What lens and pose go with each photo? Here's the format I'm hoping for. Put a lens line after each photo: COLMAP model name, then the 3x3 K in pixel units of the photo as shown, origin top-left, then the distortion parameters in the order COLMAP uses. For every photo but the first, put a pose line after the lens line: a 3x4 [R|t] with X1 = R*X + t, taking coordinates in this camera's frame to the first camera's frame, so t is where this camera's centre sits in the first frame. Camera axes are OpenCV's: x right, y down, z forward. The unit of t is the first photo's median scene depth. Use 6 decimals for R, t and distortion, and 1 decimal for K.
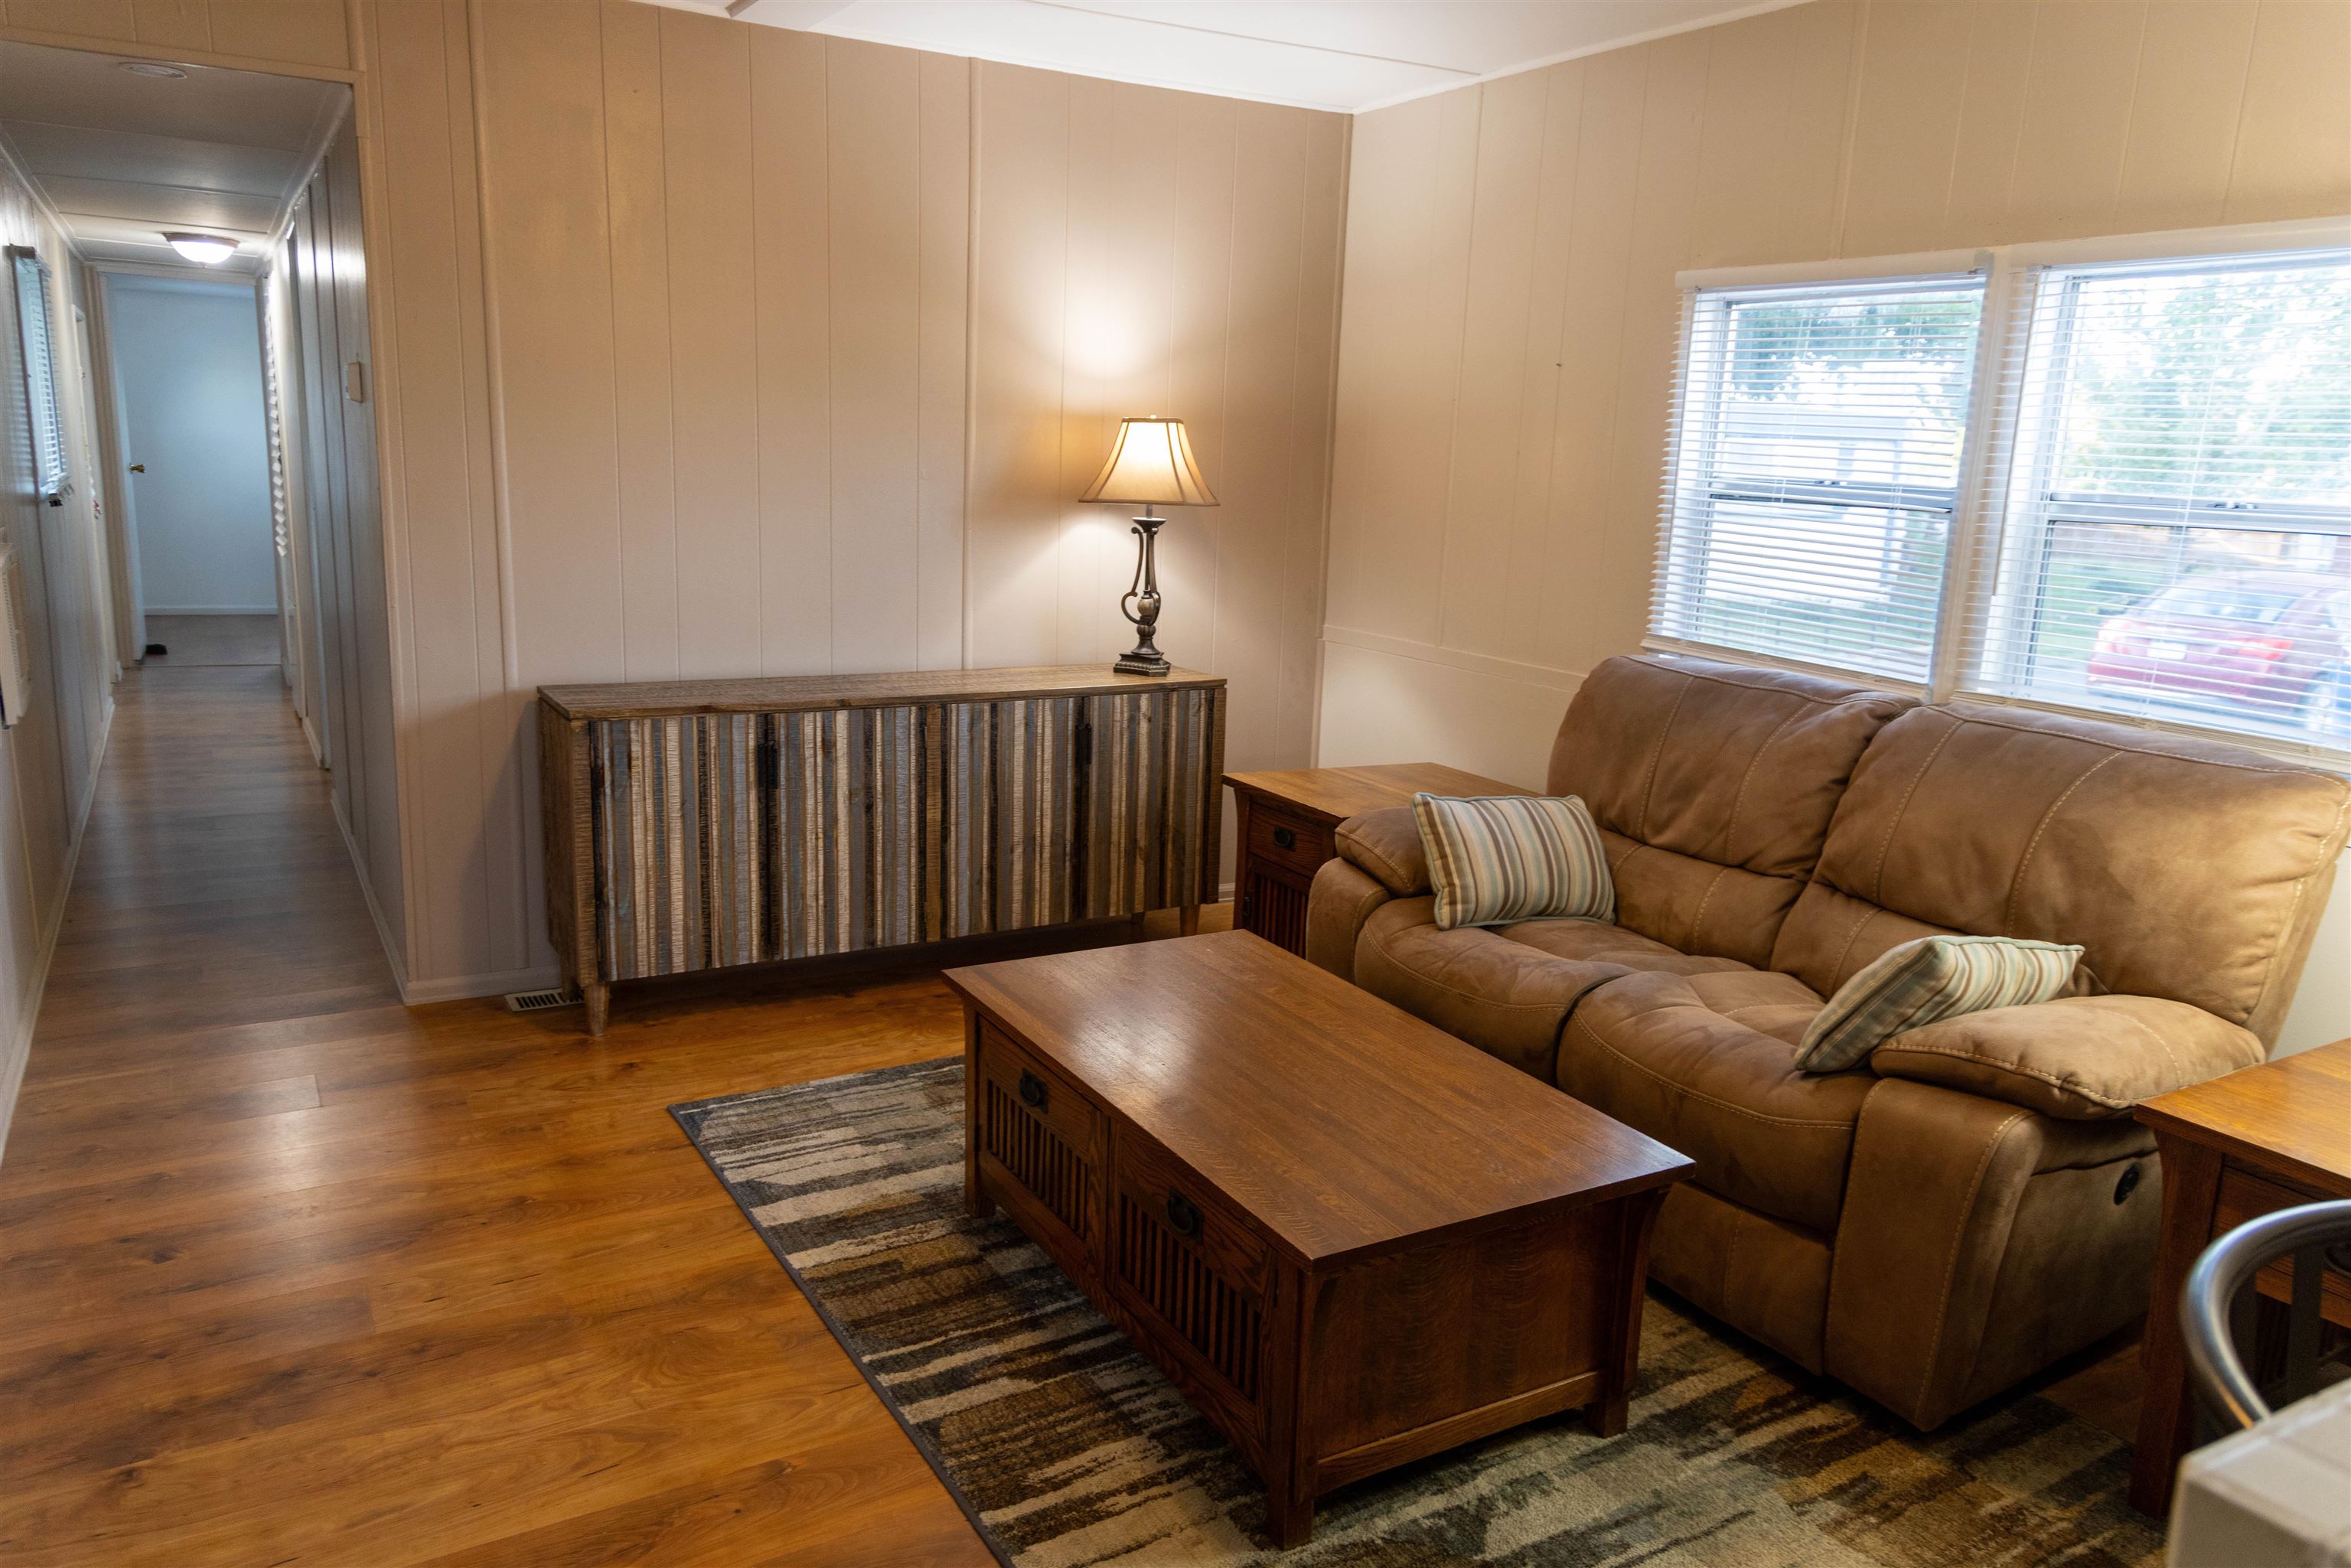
lens RADIAL K [[1610.5, 0, 1179.2], [0, 1610.5, 778.3], [0, 0, 1]] dist [-0.001771, 0.003488]
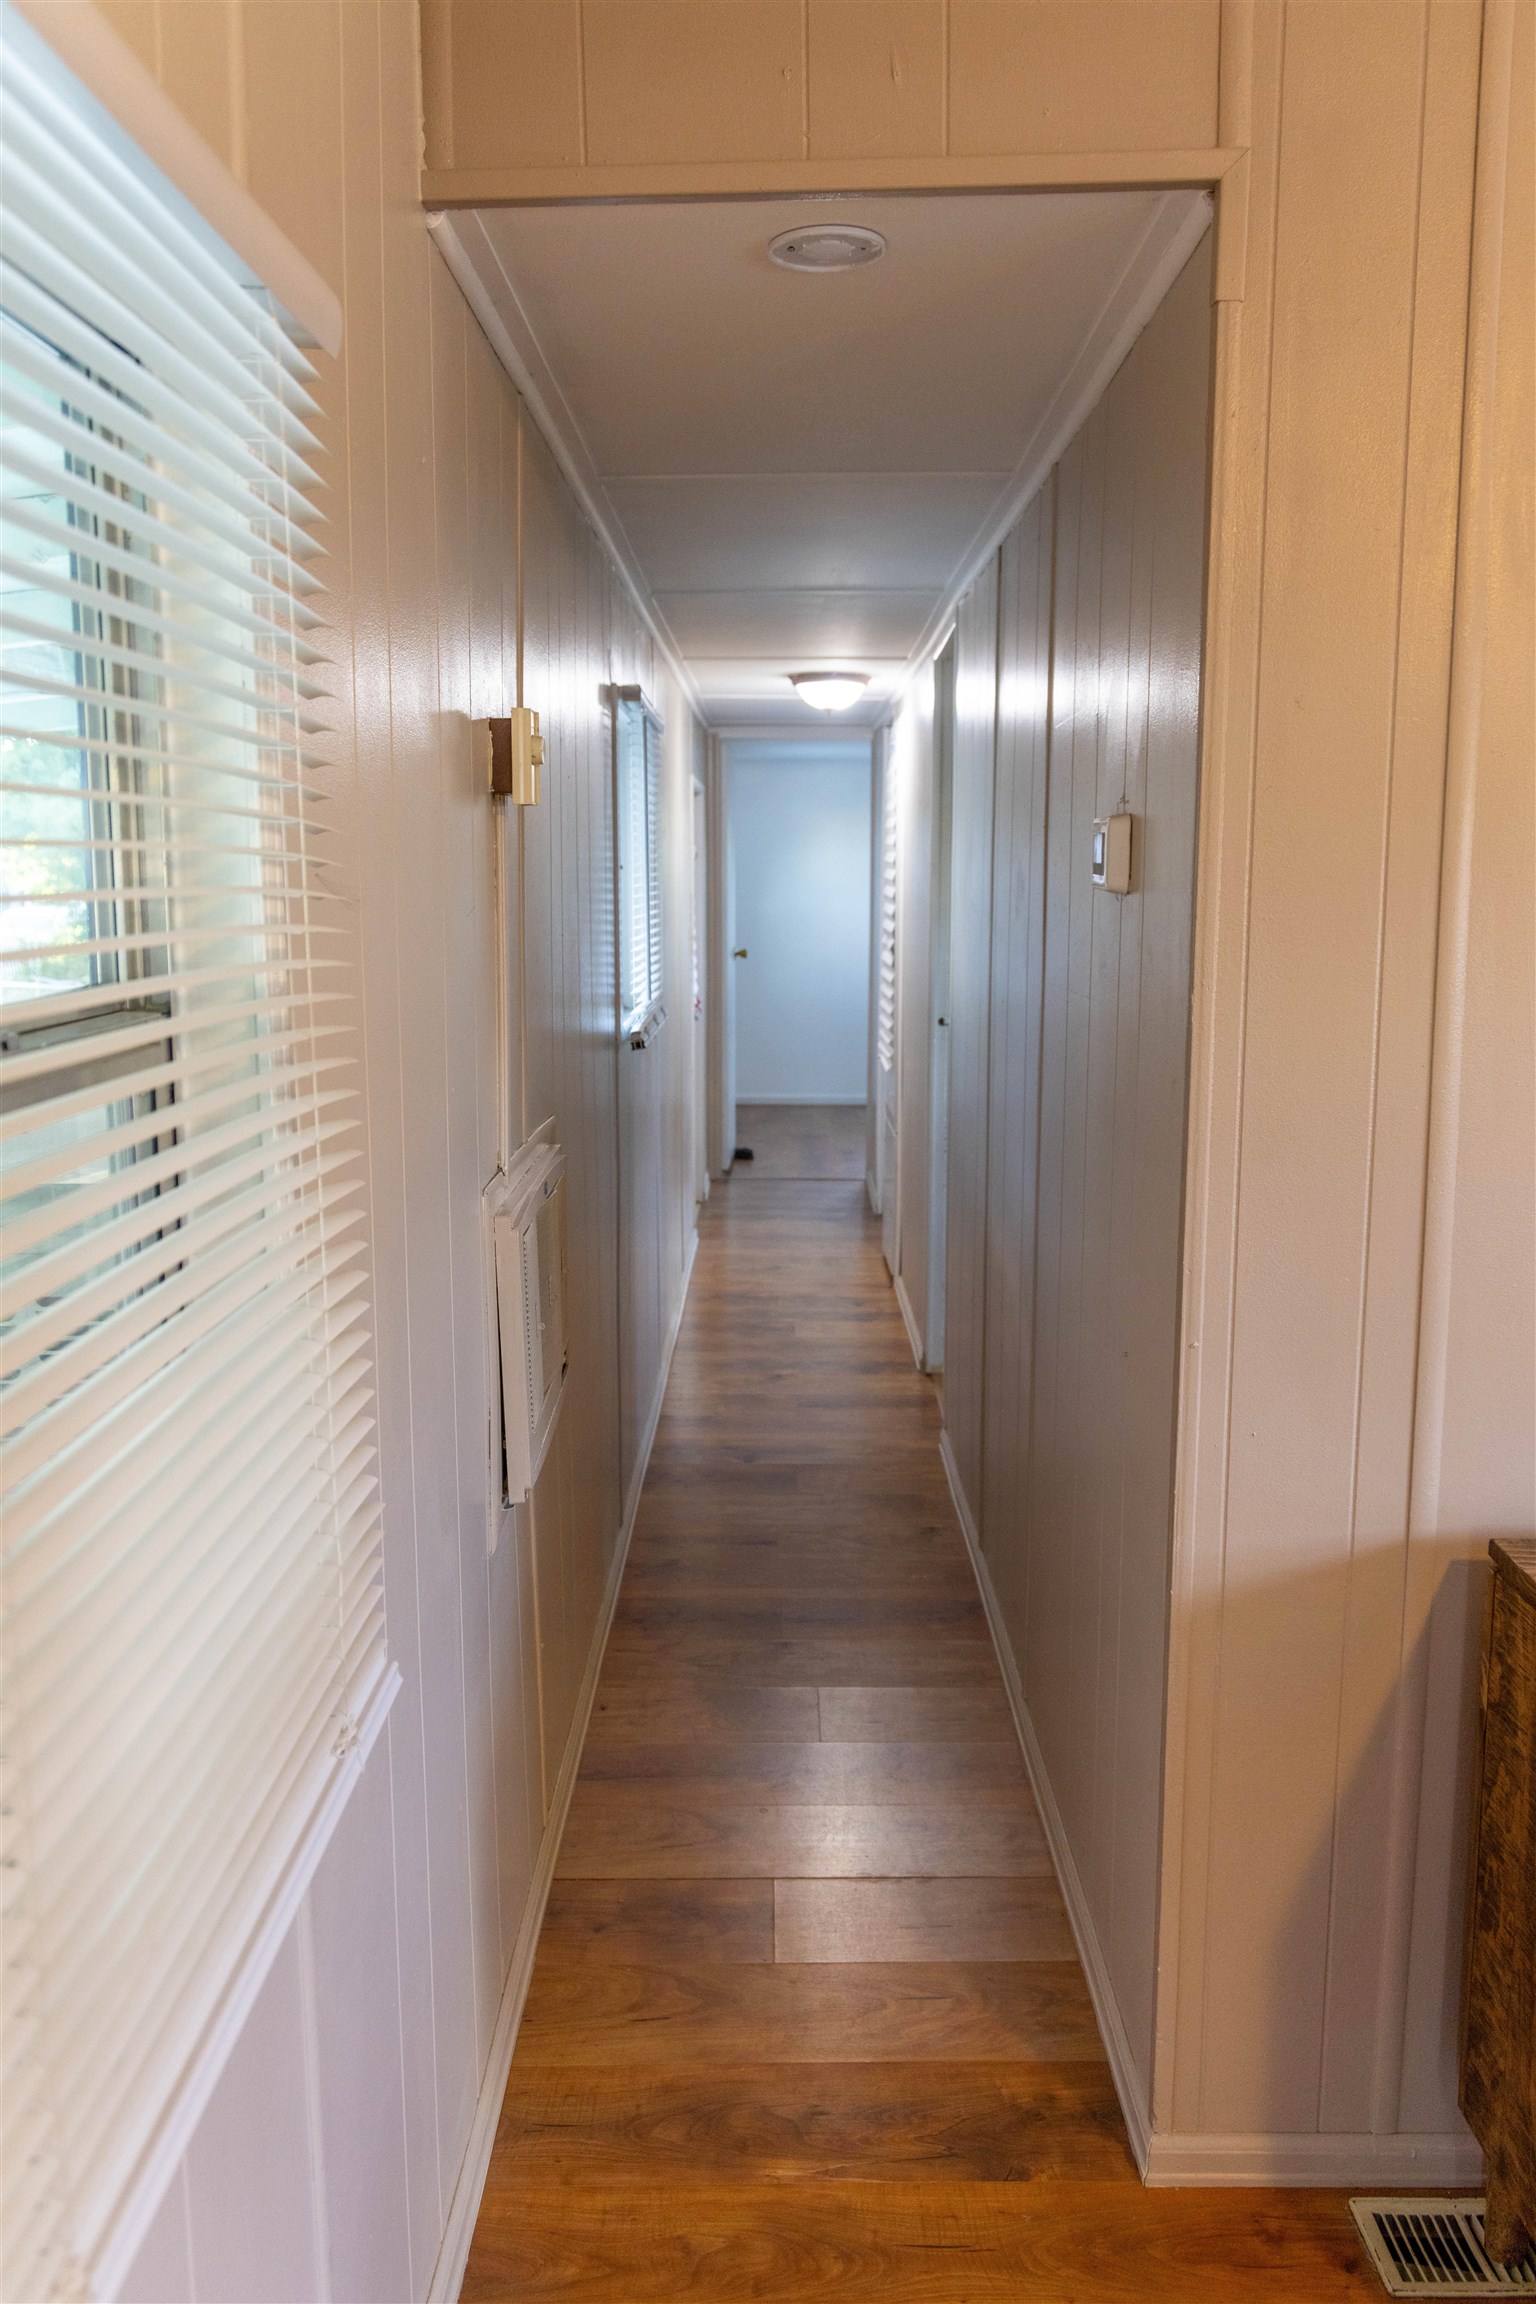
lens RADIAL K [[1739.0, 0, 768.0], [0, 1739.0, 1152.0], [0, 0, 1]] dist [0.086181, -0.000312]
pose [[0.851837, 0.043107, -0.522031, -0.351146], [-0.071455, 0.996854, -0.034283, -0.142922], [0.518911, 0.066505, 0.852237, 0.538974]]
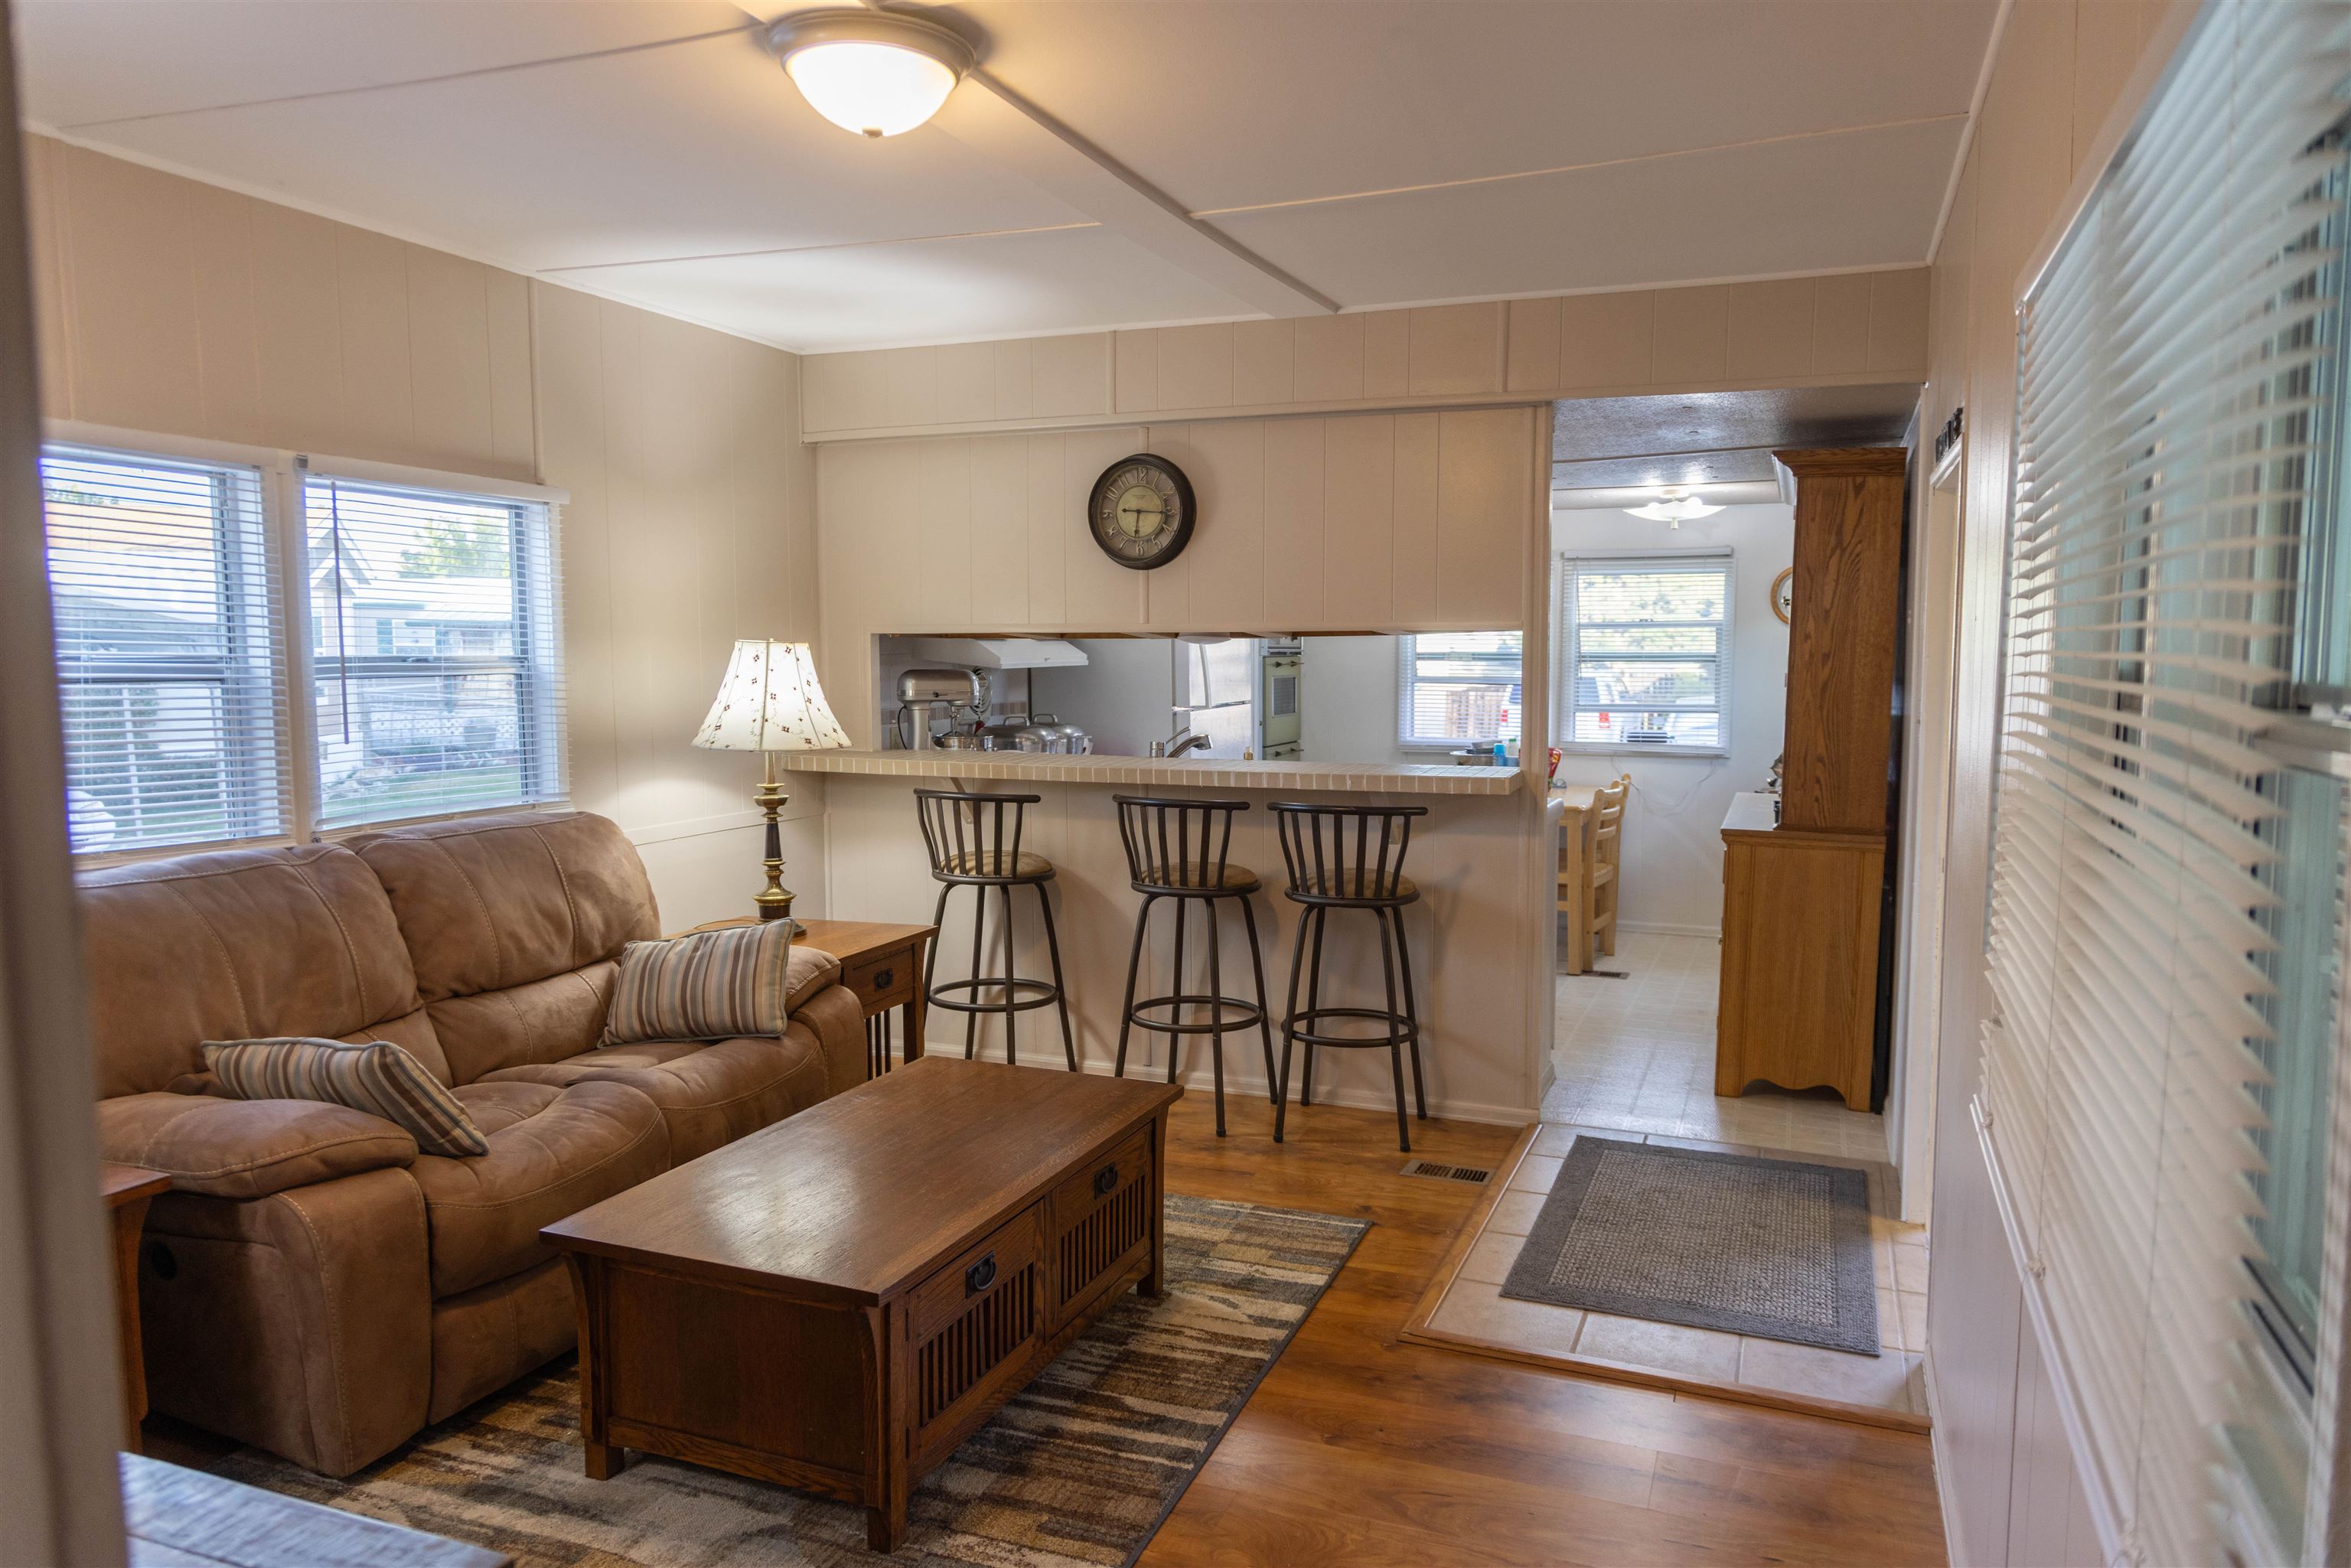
lens RADIAL K [[1615.5, 0, 1175.5], [0, 1615.5, 784.0], [0, 0, 1]] dist [-0.001252, 0.002257]
pose [[-0.613186, -0.110880, 0.782118, -0.687769], [0.138183, 0.959778, 0.244403, -0.248714], [-0.777759, 0.257939, -0.573200, 1.040841]]
